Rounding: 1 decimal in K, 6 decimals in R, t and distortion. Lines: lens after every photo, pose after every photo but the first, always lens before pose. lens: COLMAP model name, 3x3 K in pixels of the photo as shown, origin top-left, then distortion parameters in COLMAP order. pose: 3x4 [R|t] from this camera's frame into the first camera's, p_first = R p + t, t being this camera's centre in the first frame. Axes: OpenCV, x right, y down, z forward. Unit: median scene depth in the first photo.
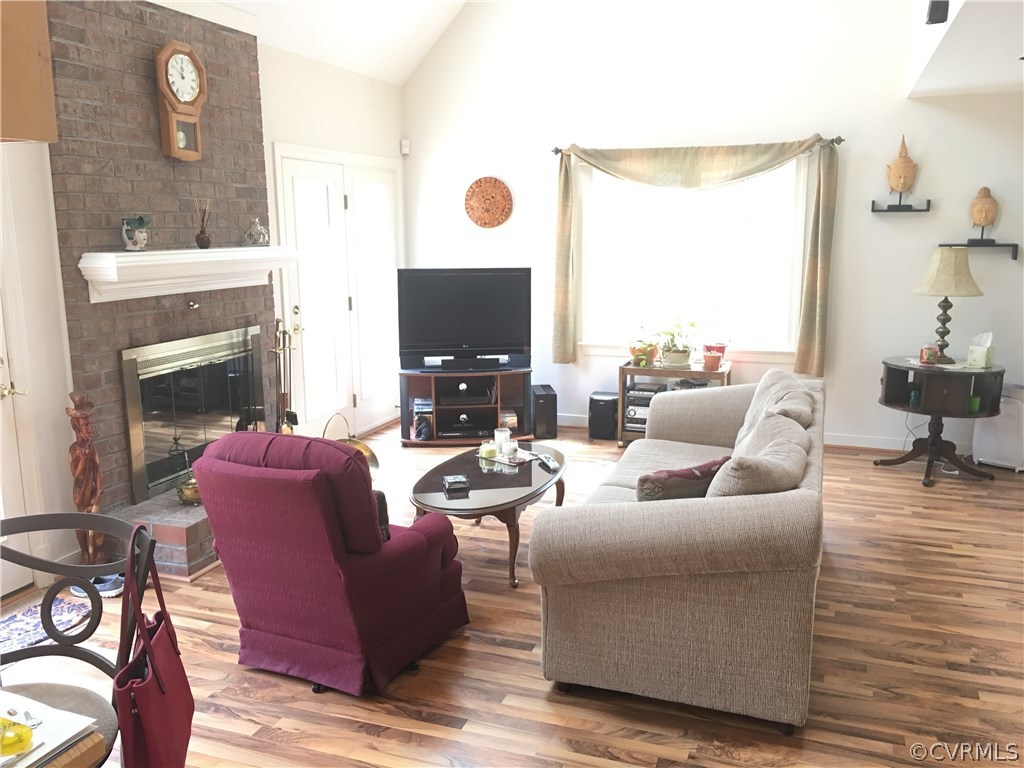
lens RADIAL K [[882.0, 0, 511.6], [0, 882.0, 384.7], [0, 0, 1]] dist [0.052010, -0.047882]
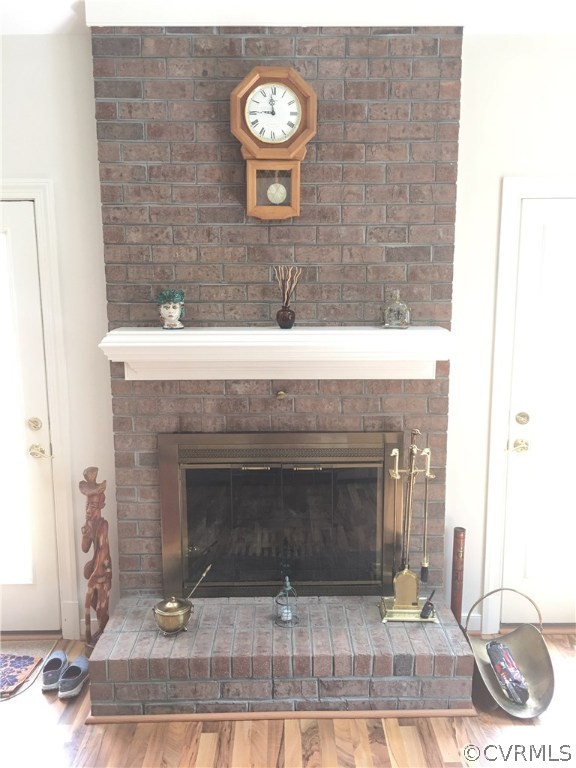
lens RADIAL K [[661.5, 0, 288.0], [0, 661.5, 384.6], [0, 0, 1]] dist [0.052010, -0.047882]
pose [[0.354561, 0.167660, -0.919879, 0.219550], [-0.169170, 0.979060, 0.113241, -0.182127], [0.919602, 0.115465, 0.375499, 0.832863]]
